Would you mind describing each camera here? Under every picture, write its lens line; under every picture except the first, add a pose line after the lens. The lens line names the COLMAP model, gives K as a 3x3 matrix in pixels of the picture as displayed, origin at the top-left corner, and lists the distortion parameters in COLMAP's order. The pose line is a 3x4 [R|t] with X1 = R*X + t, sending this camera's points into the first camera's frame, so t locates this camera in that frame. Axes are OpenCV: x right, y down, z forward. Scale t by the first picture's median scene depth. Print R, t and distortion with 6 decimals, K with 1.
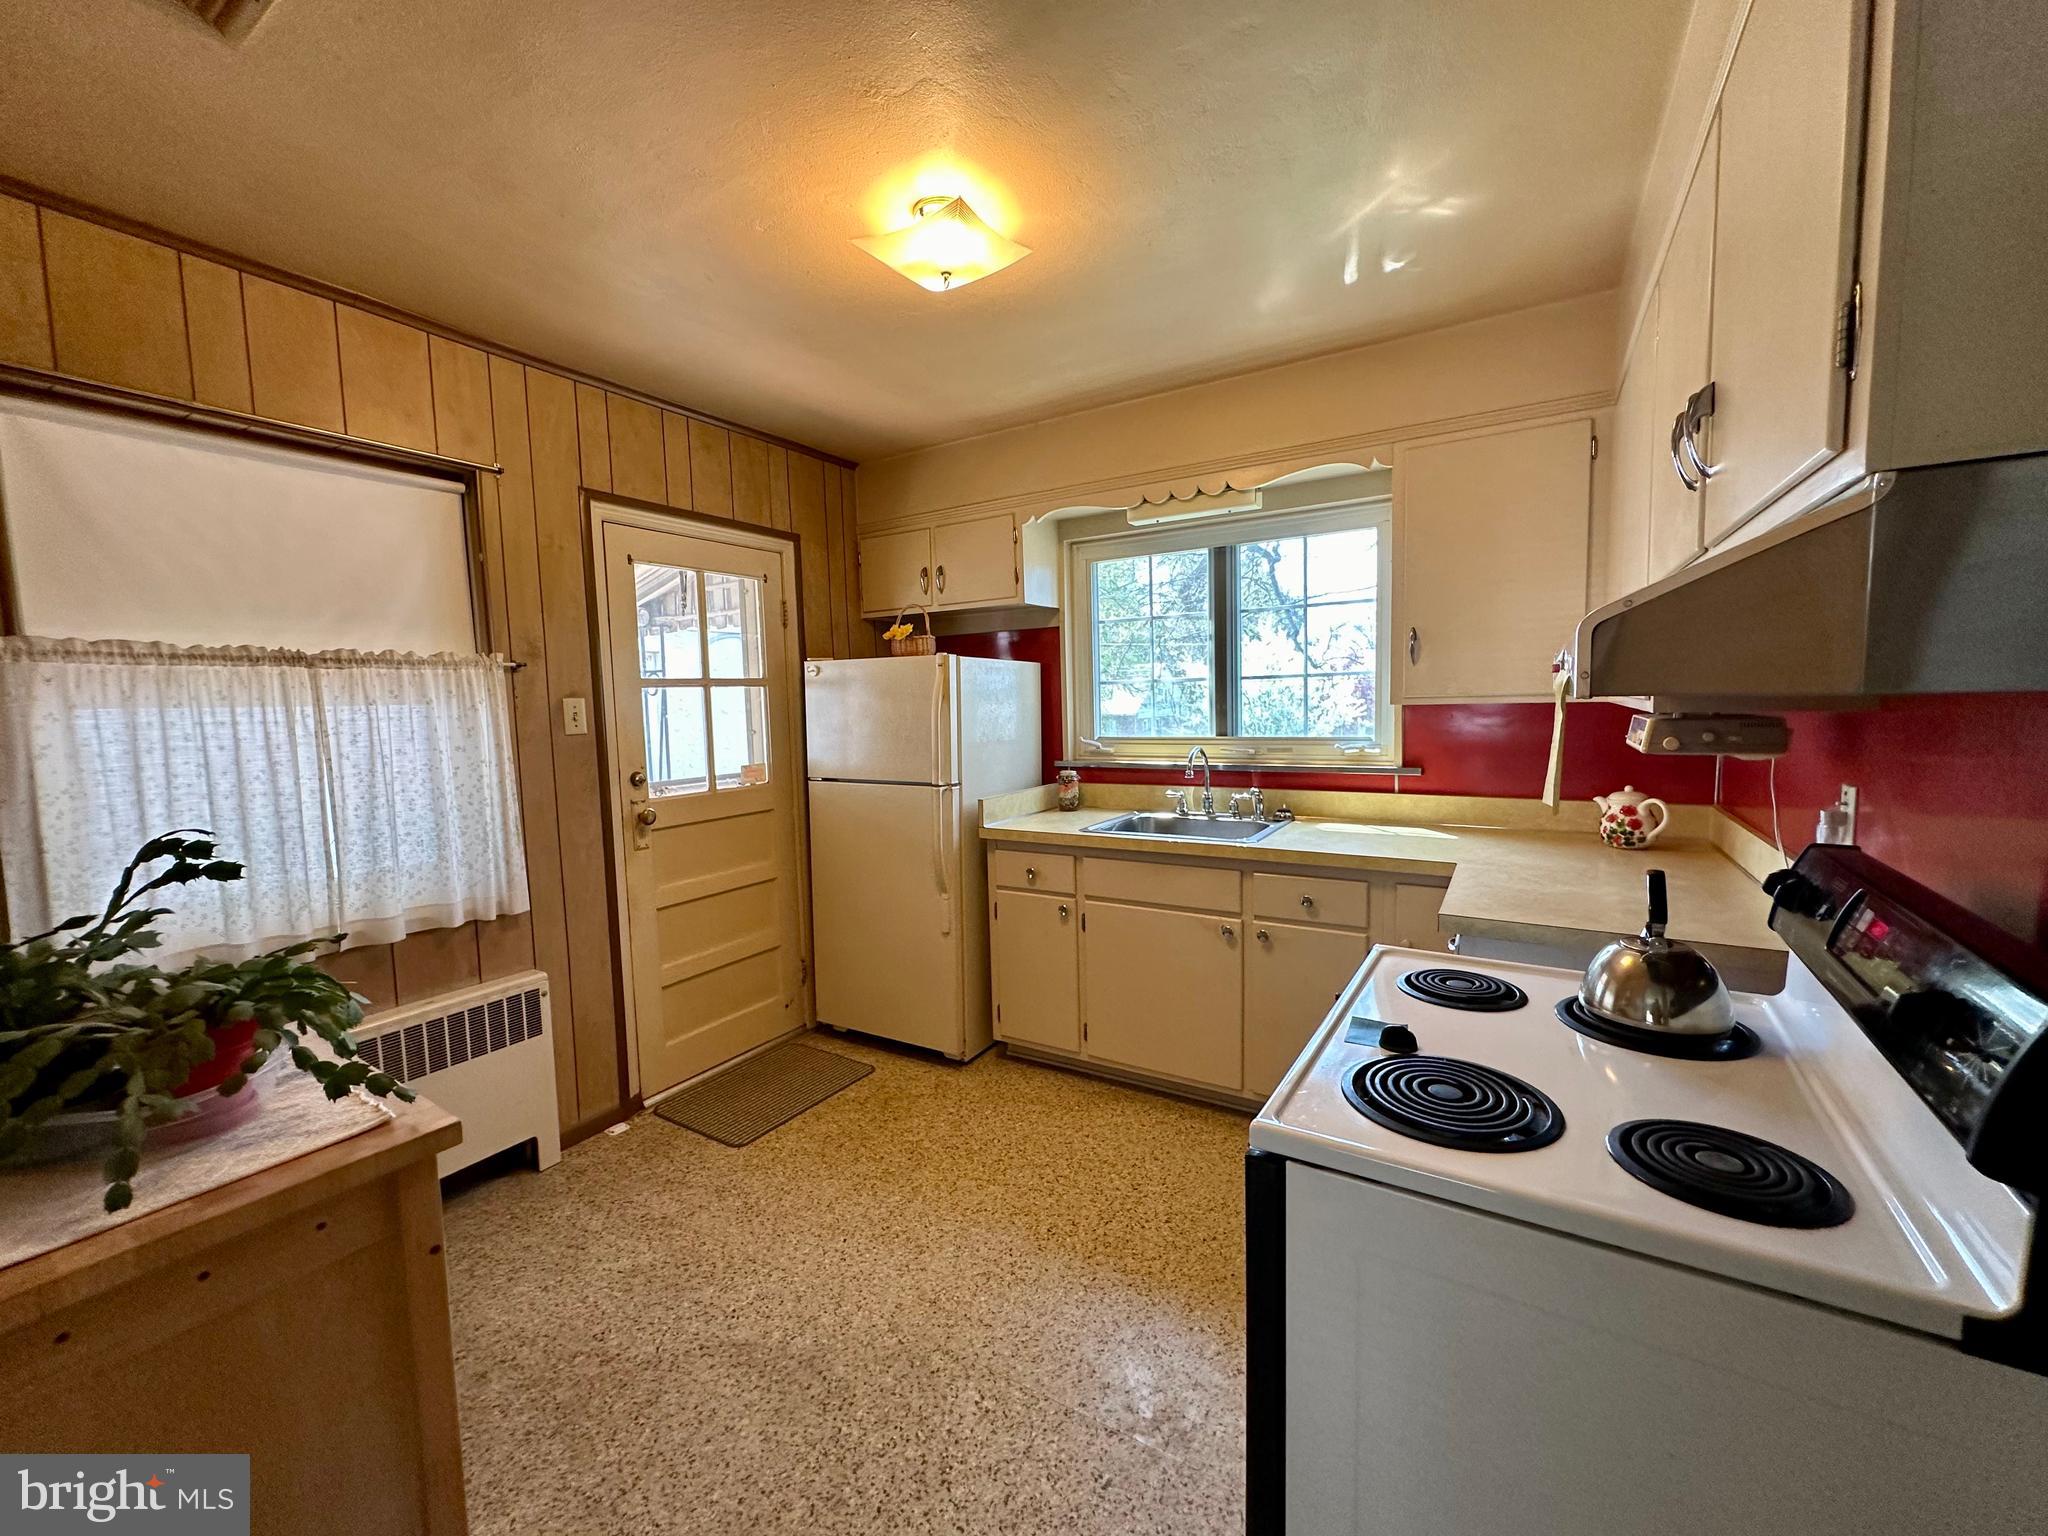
lens RADIAL K [[830.8, 0, 1012.0], [0, 830.8, 767.5], [0, 0, 1]] dist [-0.000949, -0.000493]
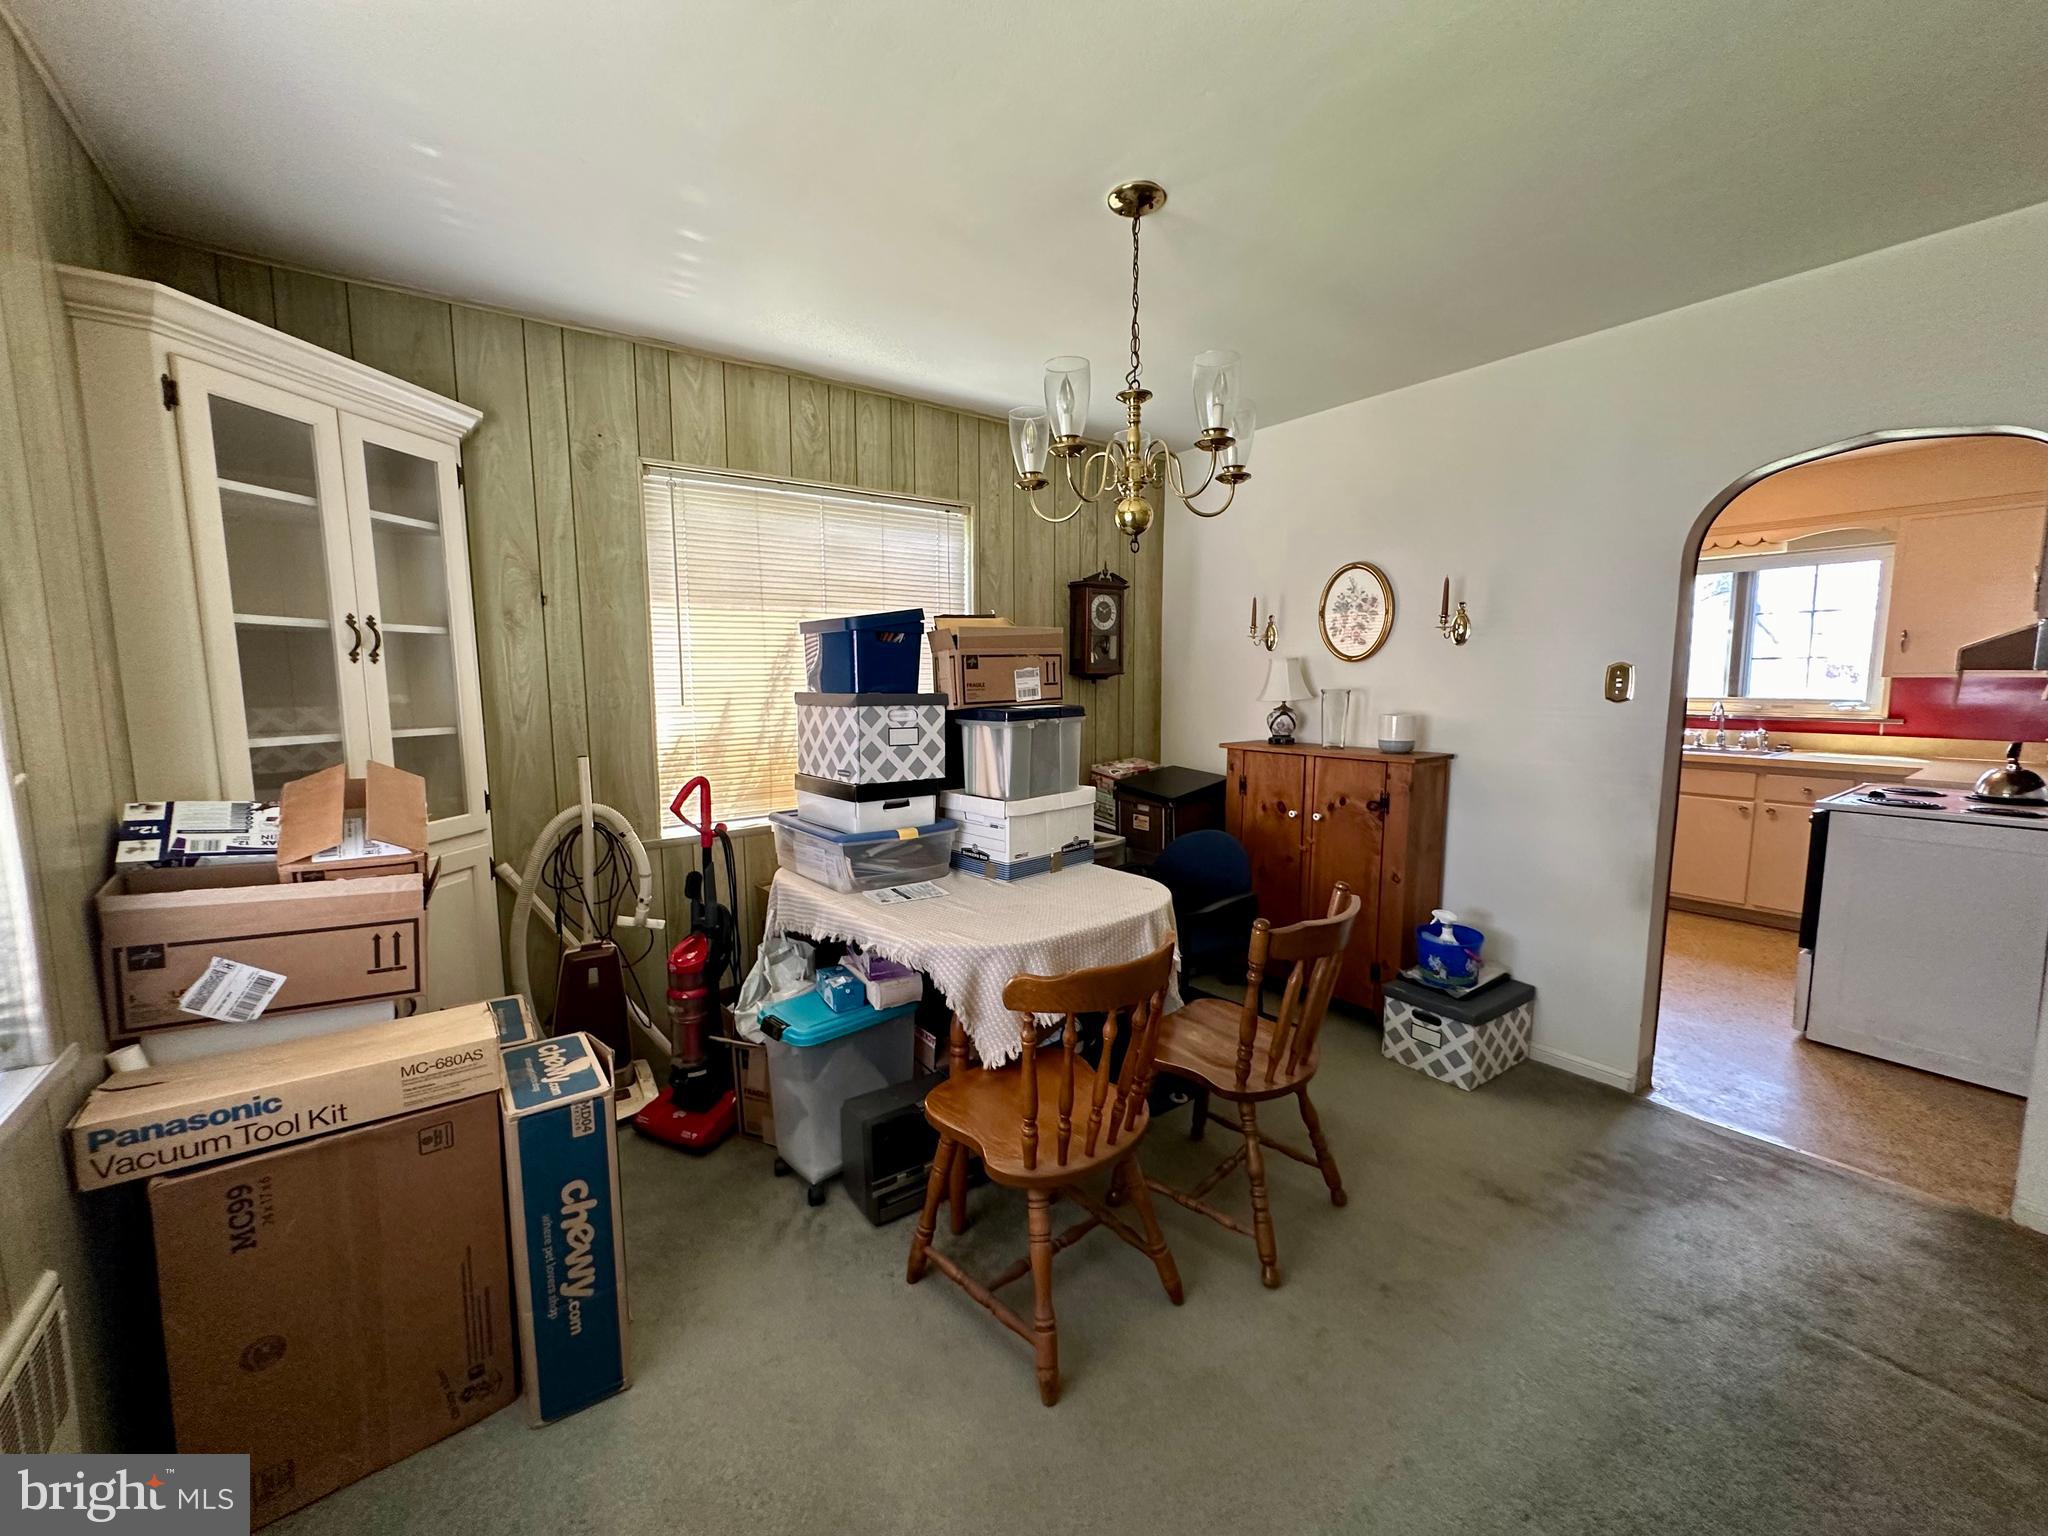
lens RADIAL K [[806.7, 0, 1024.0], [0, 806.7, 768.0], [0, 0, 1]] dist [0.001016, -0.004268]
pose [[0.927342, 0.066462, -0.368265, -0.456630], [-0.052607, 0.997483, 0.047546, 0.103248], [0.370498, -0.024718, 0.928504, -0.970461]]
